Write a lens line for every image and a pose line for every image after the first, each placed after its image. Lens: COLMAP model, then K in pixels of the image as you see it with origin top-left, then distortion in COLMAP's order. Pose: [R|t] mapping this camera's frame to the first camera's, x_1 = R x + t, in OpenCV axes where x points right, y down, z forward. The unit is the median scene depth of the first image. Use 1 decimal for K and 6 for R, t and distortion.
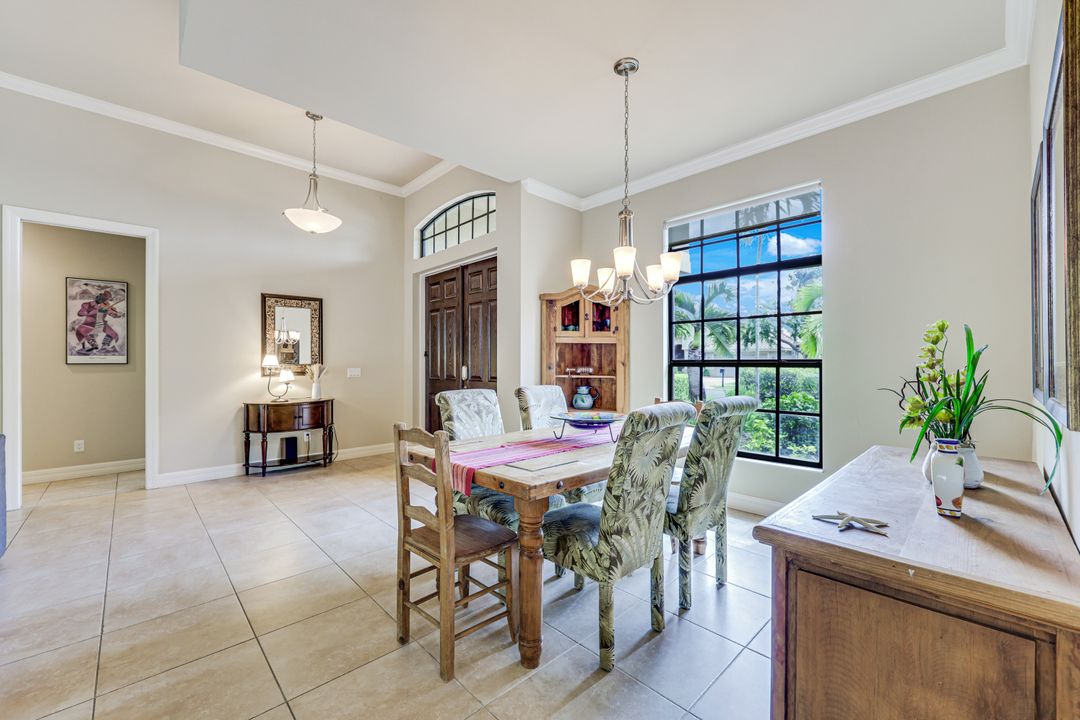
lens RADIAL K [[435.5, 0, 542.9], [0, 435.5, 360.4], [0, 0, 1]] dist [-0.000683, 0.000413]
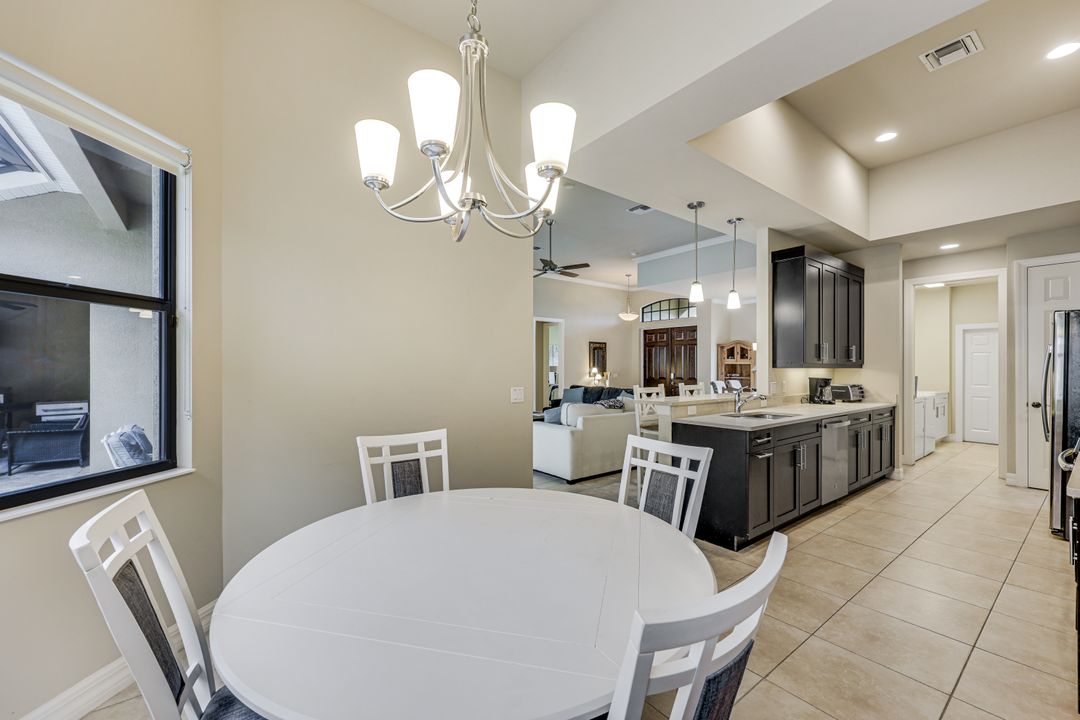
lens RADIAL K [[435.5, 0, 535.3], [0, 435.5, 364.9], [0, 0, 1]] dist [-0.000683, 0.000413]
pose [[0.993203, 0.004909, -0.116289, -0.833268], [-0.005399, 0.999978, -0.003899, -0.021260], [0.116267, 0.004501, 0.993208, -1.746200]]
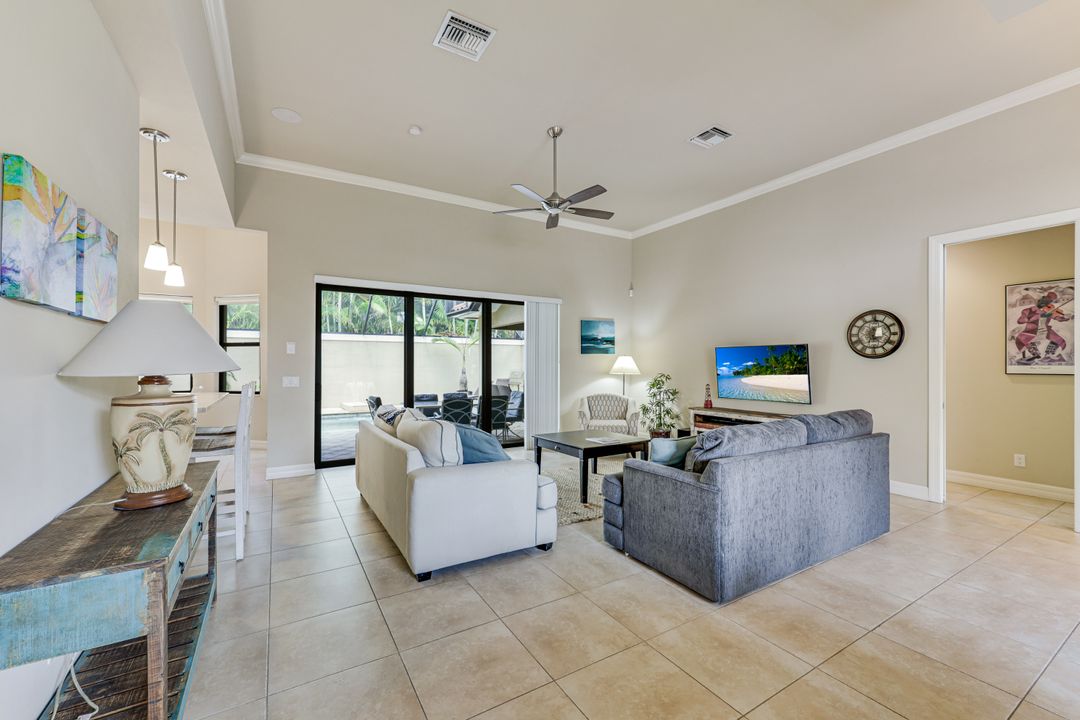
lens RADIAL K [[435.5, 0, 534.2], [0, 435.5, 363.6], [0, 0, 1]] dist [-0.000683, 0.000413]
pose [[-0.221948, 0.003922, -0.975051, 0.093821], [-0.001945, 0.999988, 0.004465, -0.016419], [0.975057, 0.002887, -0.221937, 0.172748]]
